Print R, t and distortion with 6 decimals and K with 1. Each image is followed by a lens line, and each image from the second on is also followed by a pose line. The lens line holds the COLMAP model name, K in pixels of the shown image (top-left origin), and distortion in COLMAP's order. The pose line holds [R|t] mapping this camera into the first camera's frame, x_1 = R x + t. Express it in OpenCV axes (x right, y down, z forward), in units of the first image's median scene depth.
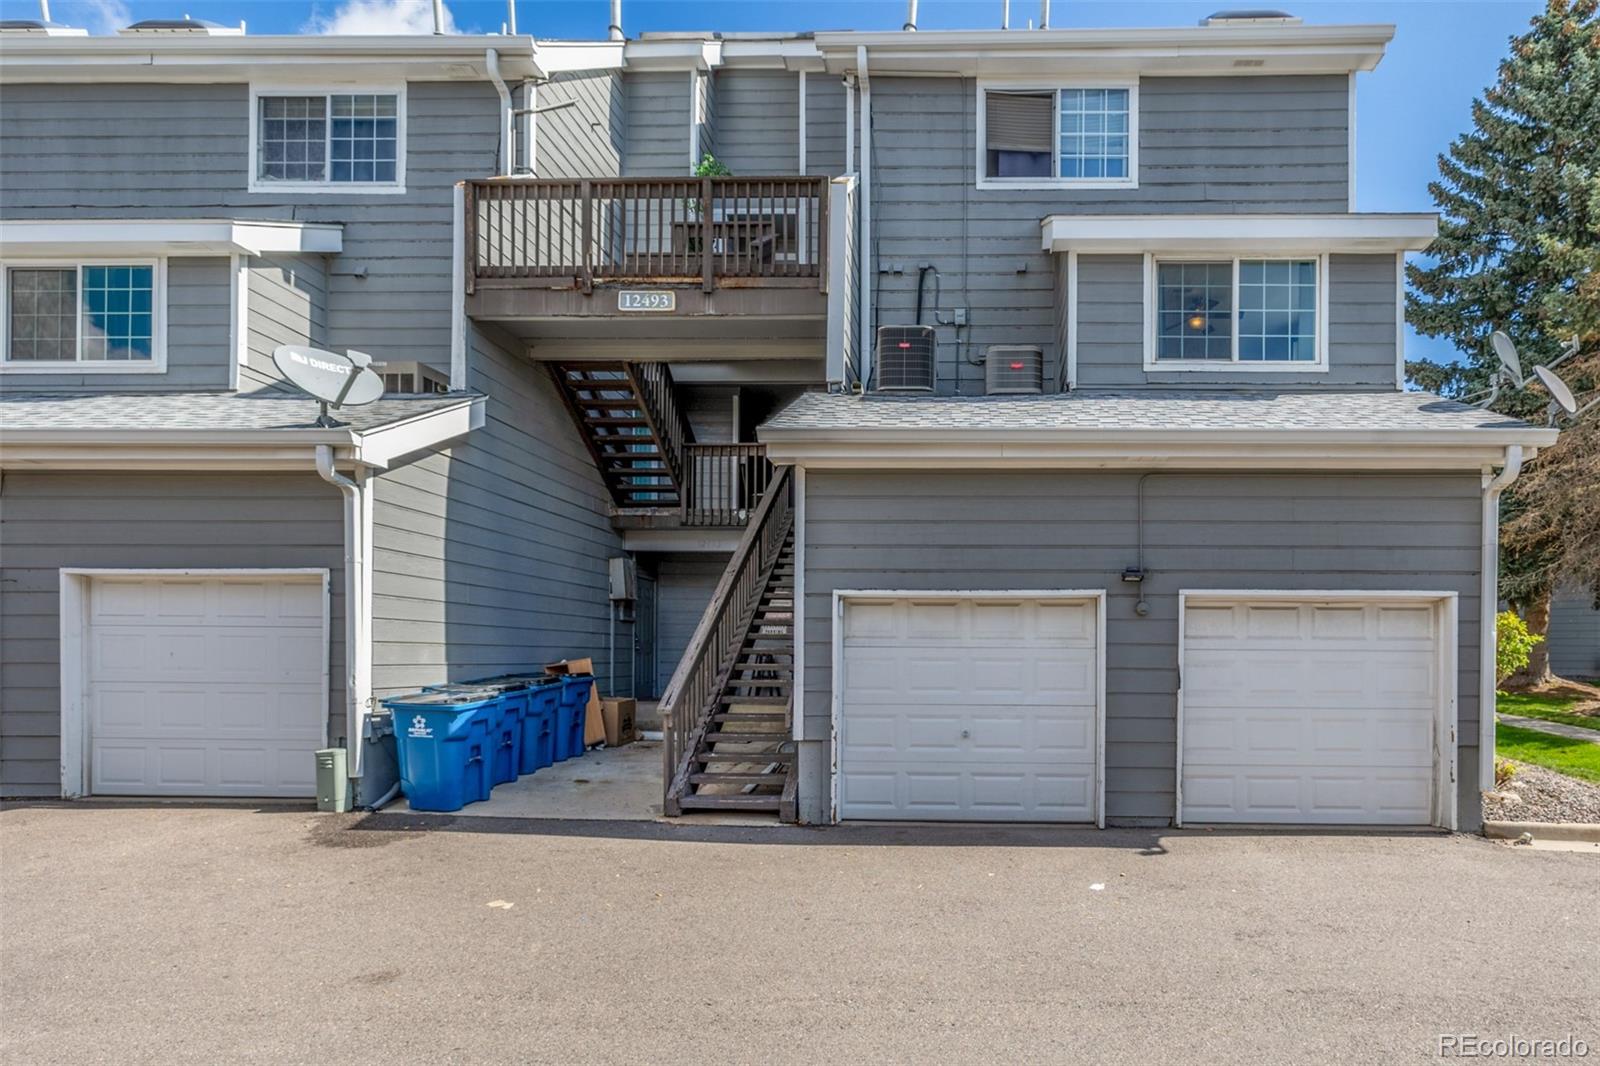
lens RADIAL K [[709.0, 0, 799.2], [0, 709.0, 640.6], [0, 0, 1]] dist [-0.000503, 0.000188]
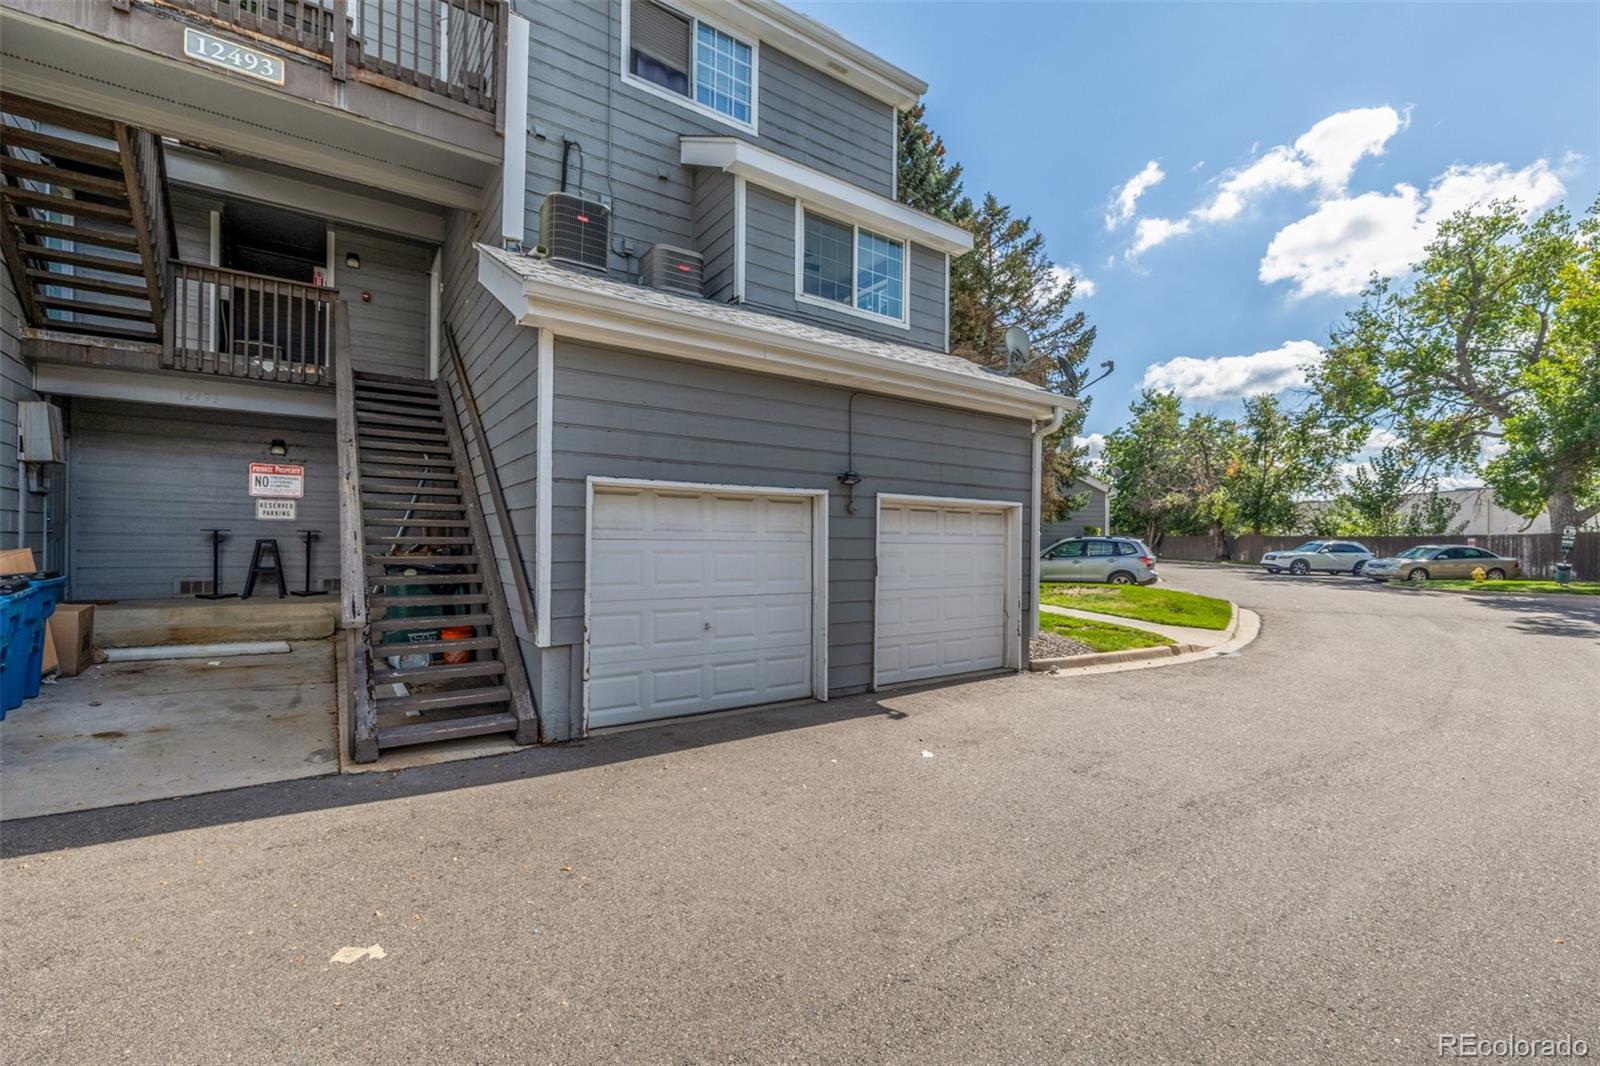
lens RADIAL K [[680.0, 0, 800.0], [0, 680.0, 533.0], [0, 0, 1]] dist [0.001010, 0.000059]
pose [[0.808429, 0.009923, 0.588510, -0.228399], [-0.014298, 0.999894, 0.002782, -0.005204], [-0.588420, -0.010663, 0.808485, 0.138421]]
